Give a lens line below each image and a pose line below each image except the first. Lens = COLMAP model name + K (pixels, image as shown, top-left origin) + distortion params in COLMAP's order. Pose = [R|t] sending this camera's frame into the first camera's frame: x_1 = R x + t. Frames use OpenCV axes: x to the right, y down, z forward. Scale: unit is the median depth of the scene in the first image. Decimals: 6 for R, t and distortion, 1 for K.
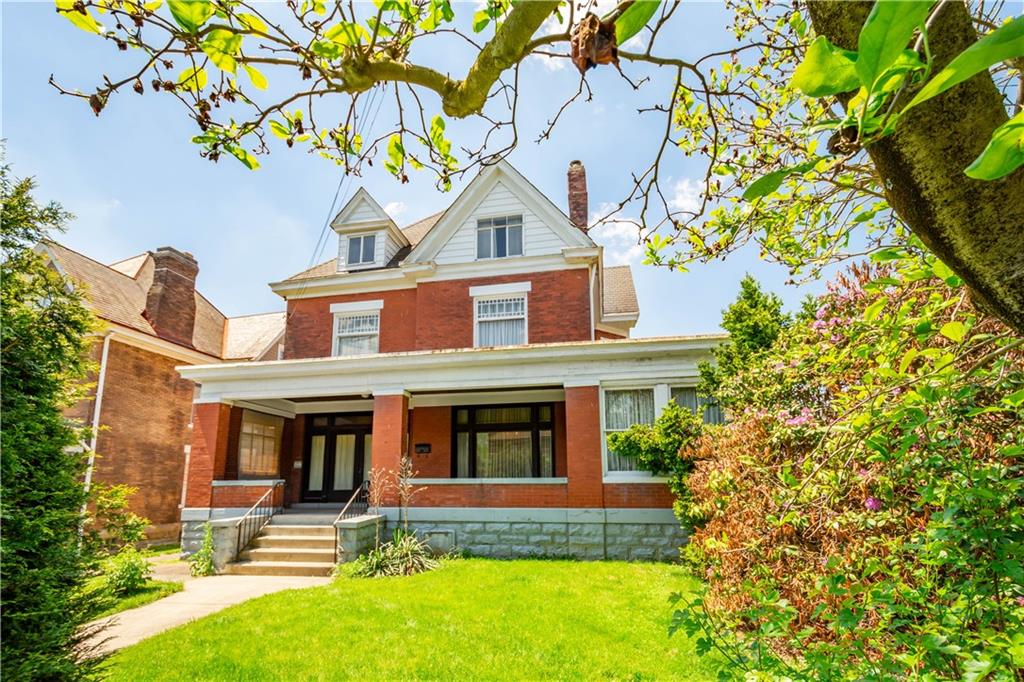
lens RADIAL K [[455.4, 0, 515.5], [0, 455.4, 341.8], [0, 0, 1]] dist [0.011080, -0.001172]
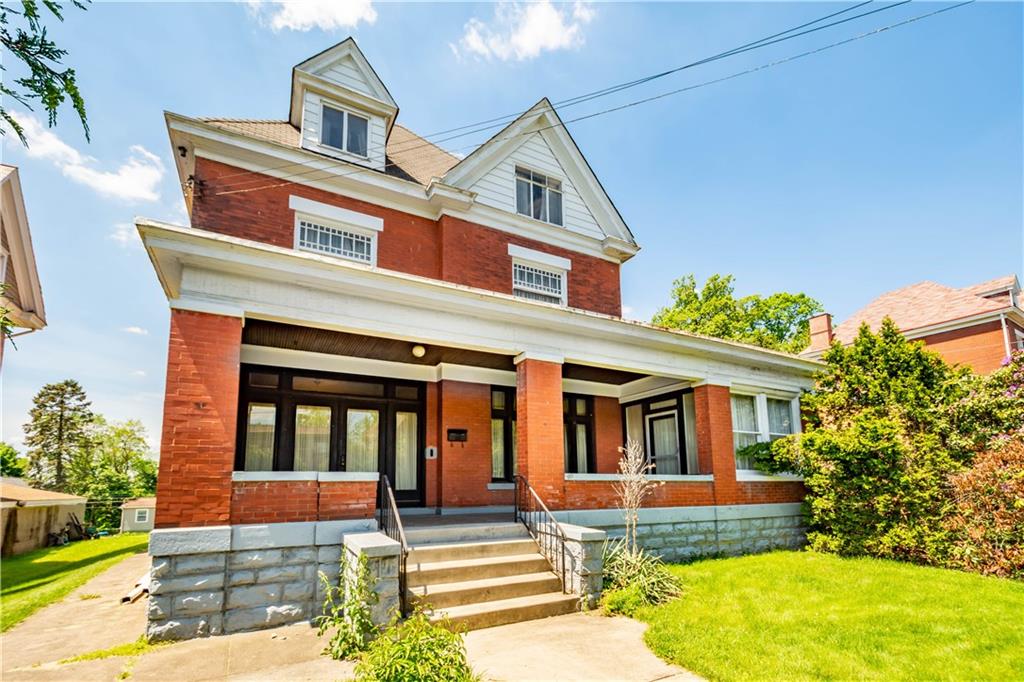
lens RADIAL K [[455.4, 0, 523.4], [0, 455.4, 369.3], [0, 0, 1]] dist [0.011080, -0.001172]
pose [[0.775427, 0.156360, 0.611771, -0.733444], [-0.188139, 0.982063, -0.012532, 0.142685], [-0.602757, -0.105380, 0.790935, 0.431600]]
